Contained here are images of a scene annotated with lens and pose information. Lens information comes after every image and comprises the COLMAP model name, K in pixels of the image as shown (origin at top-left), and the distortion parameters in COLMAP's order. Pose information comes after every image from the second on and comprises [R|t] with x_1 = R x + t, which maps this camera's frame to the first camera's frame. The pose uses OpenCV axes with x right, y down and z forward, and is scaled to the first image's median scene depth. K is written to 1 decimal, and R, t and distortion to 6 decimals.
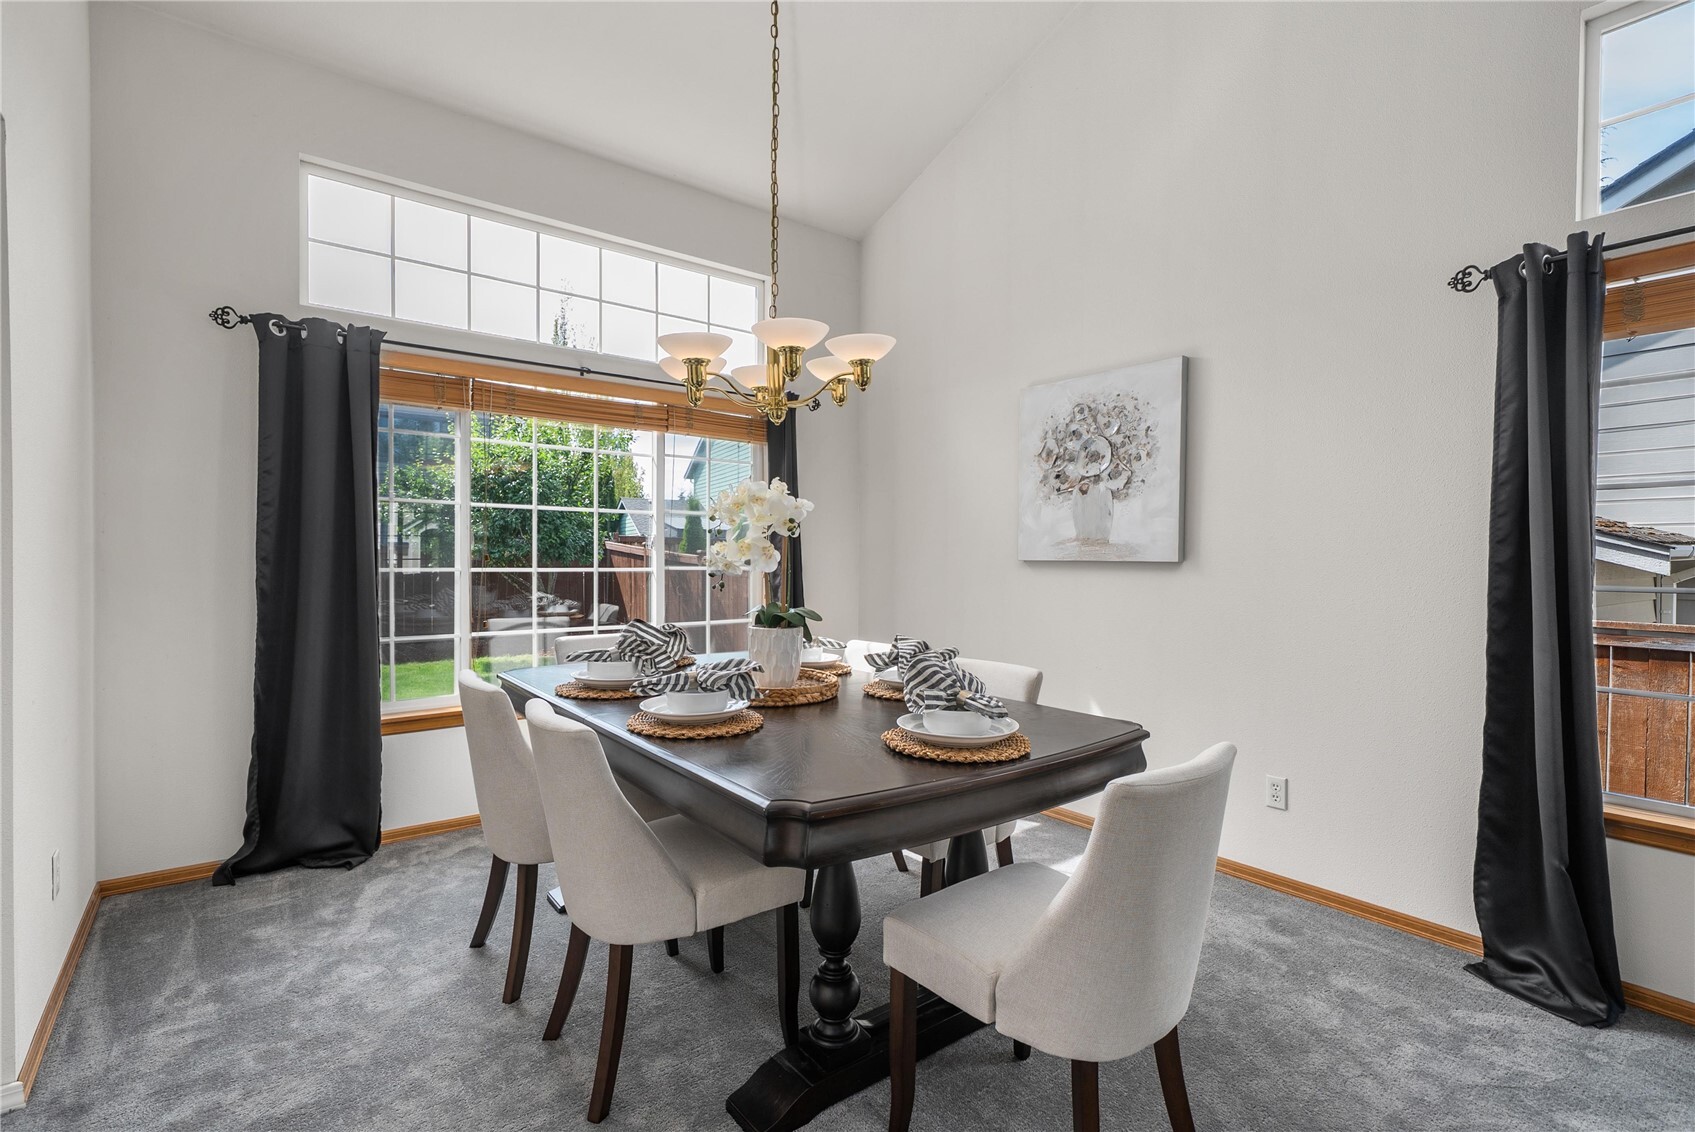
lens RADIAL K [[788.0, 0, 840.6], [0, 788.0, 569.5], [0, 0, 1]] dist [-0.002050, -0.000123]
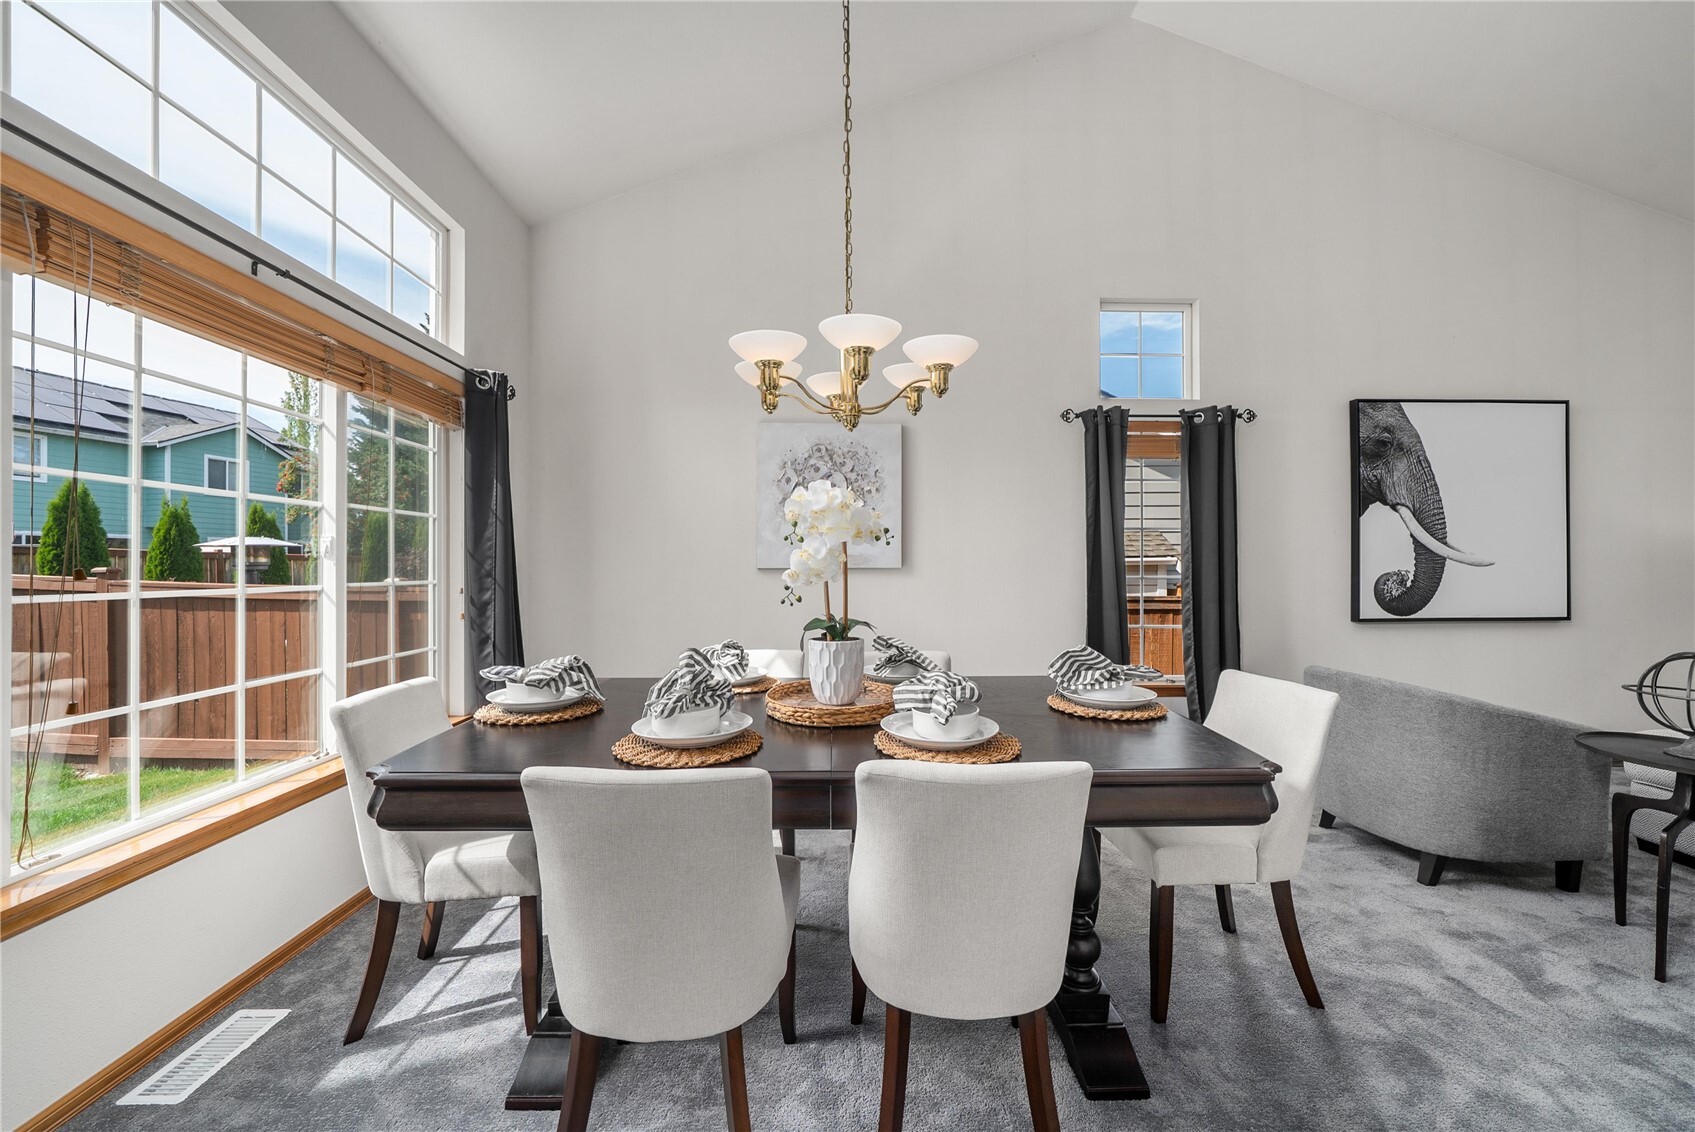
lens RADIAL K [[633.5, 0, 856.5], [0, 633.5, 582.0], [0, 0, 1]] dist [-0.000897, -0.000331]
pose [[0.595793, -0.003218, 0.803132, -0.534357], [0.017391, 0.999809, -0.008895, 0.026421], [-0.802950, 0.019267, 0.595735, 0.368054]]
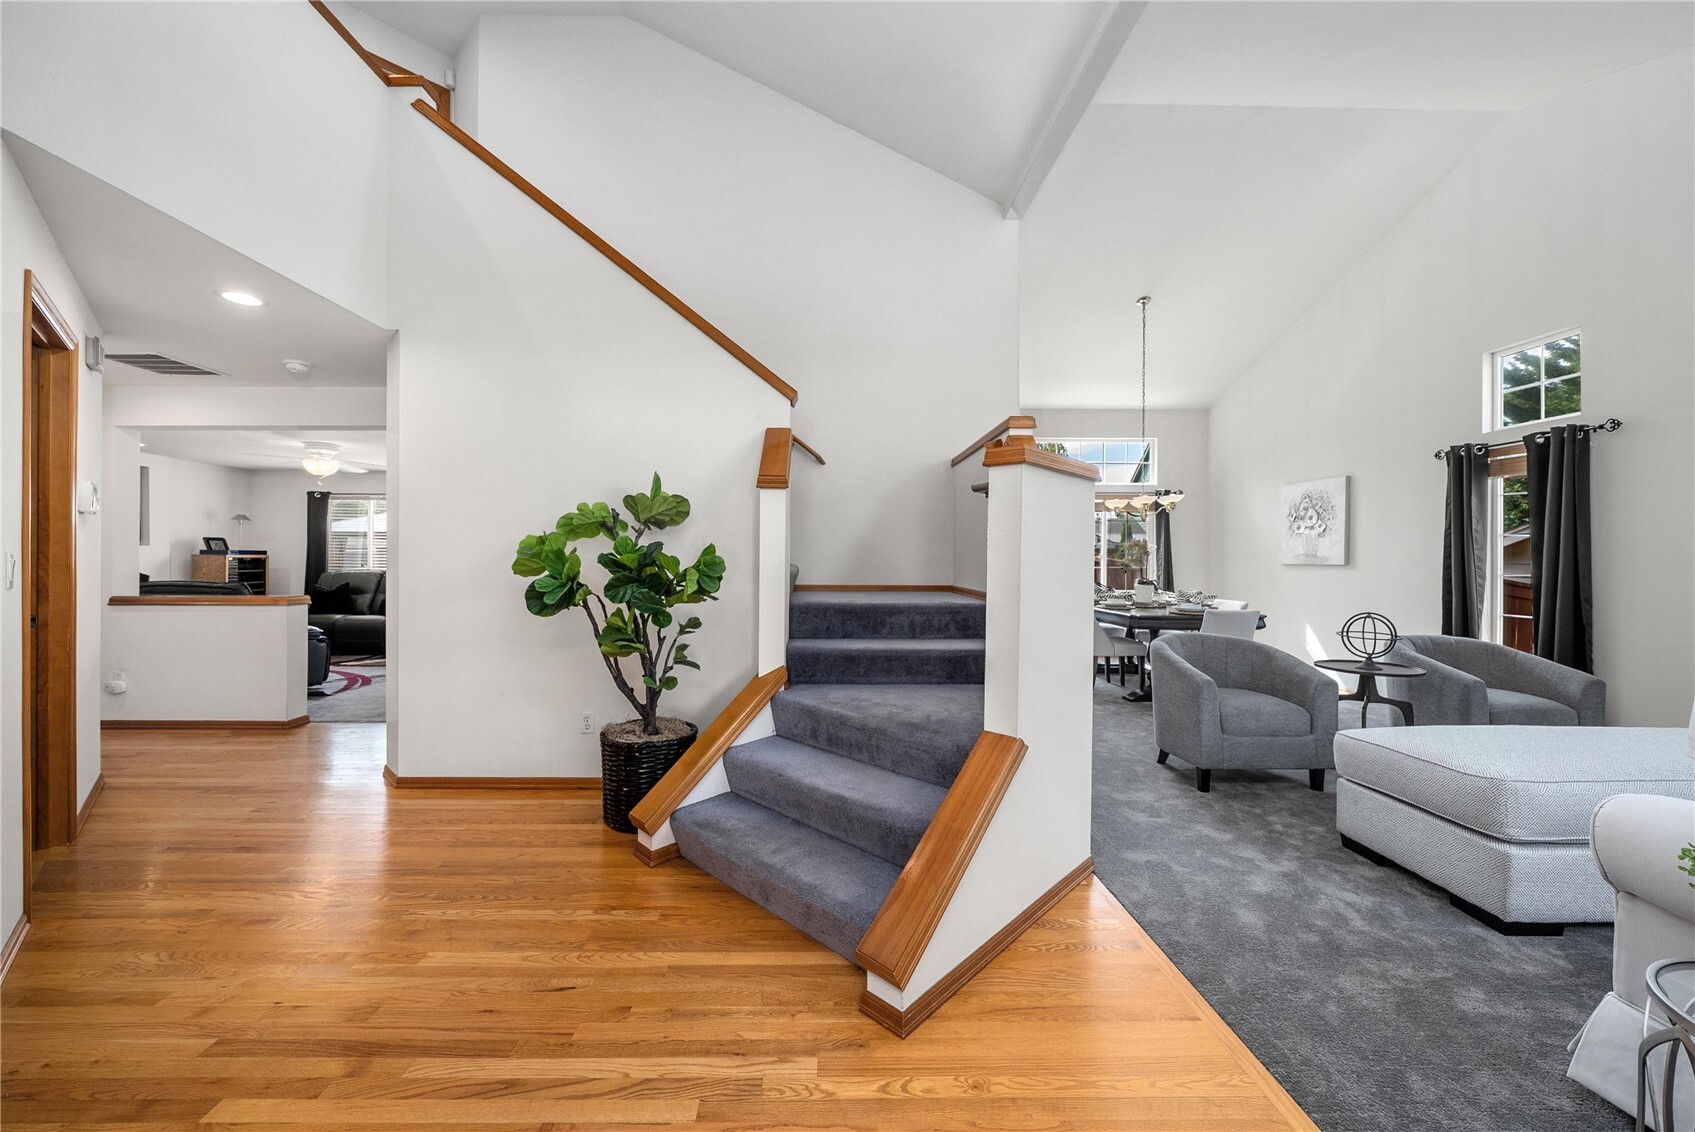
lens RADIAL K [[593.1, 0, 850.2], [0, 593.1, 560.0], [0, 0, 1]] dist [-0.007595, 0.000017]
pose [[0.811377, -0.002705, -0.584517, 0.257737], [-0.006913, 0.999875, -0.014223, 0.011578], [0.584482, 0.015581, 0.811257, -1.223529]]
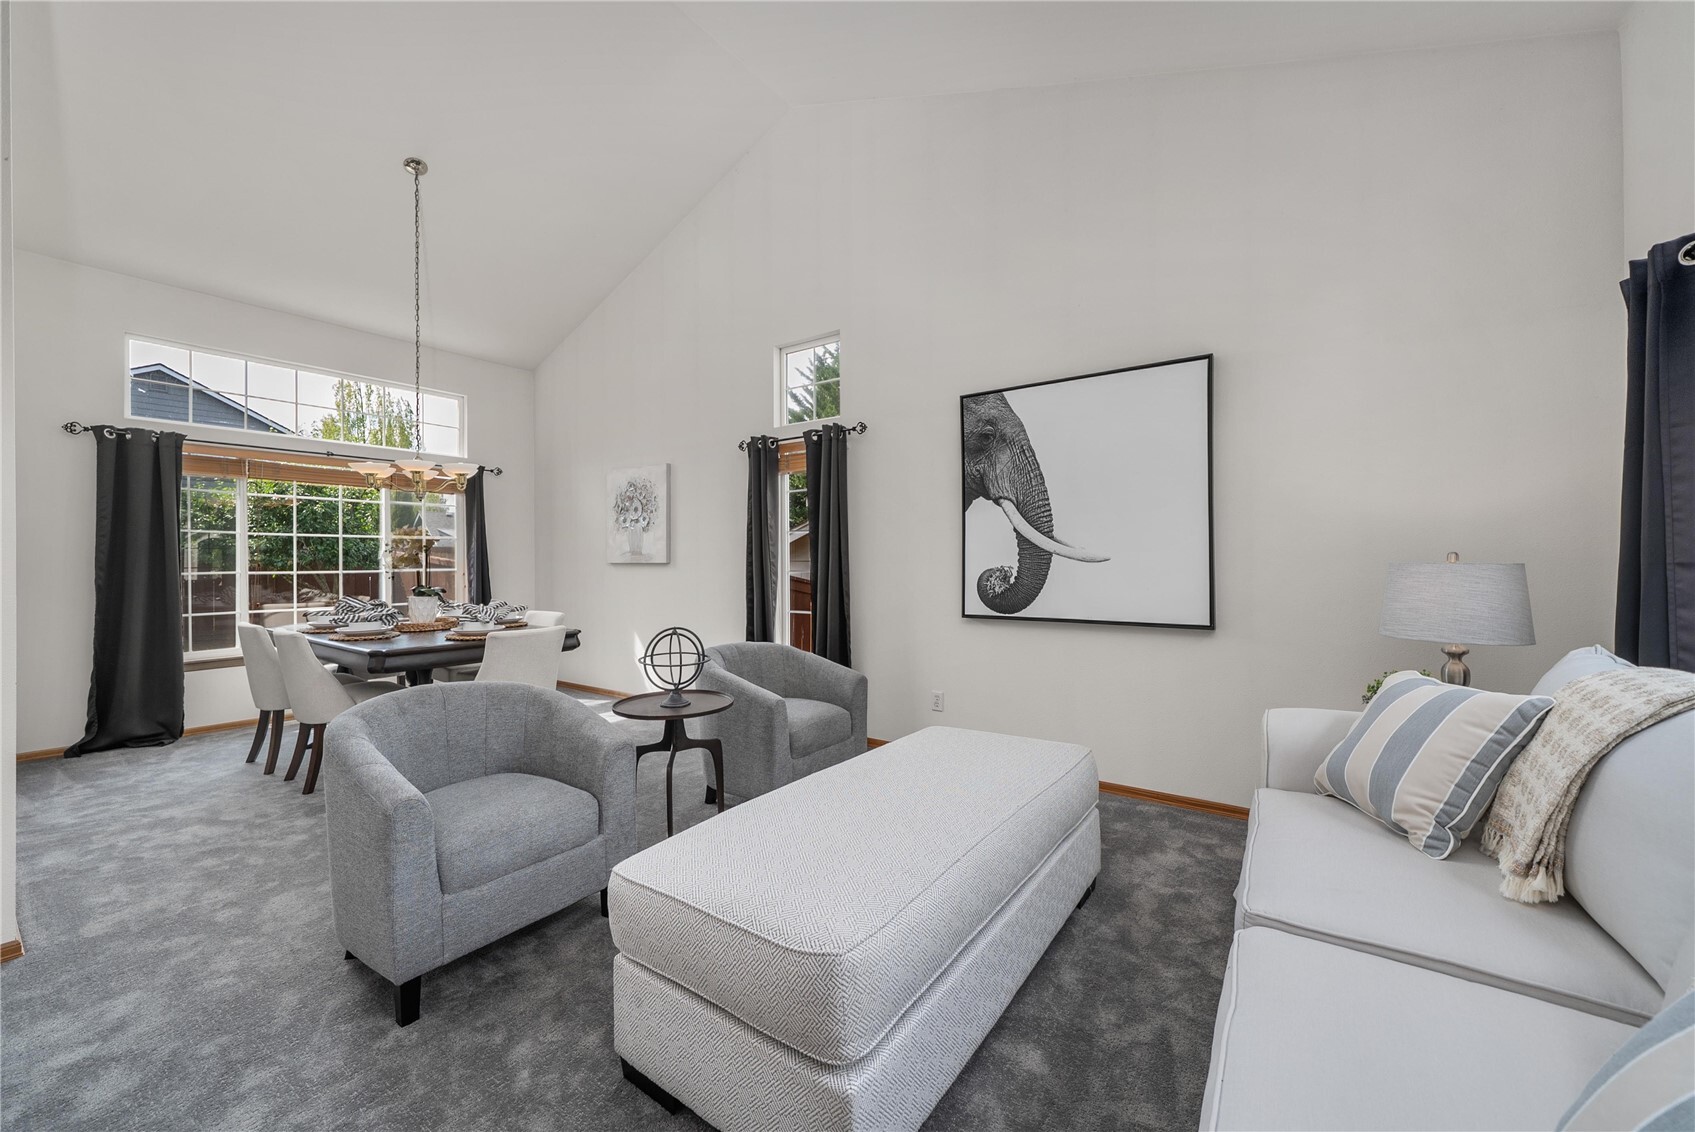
lens RADIAL K [[633.5, 0, 825.1], [0, 633.5, 558.4], [0, 0, 1]] dist [-0.000897, -0.000331]
pose [[0.957537, -0.010703, 0.288112, 0.341384], [0.015762, 0.999760, -0.015243, 0.010549], [-0.287880, 0.019137, 0.957475, -0.689937]]
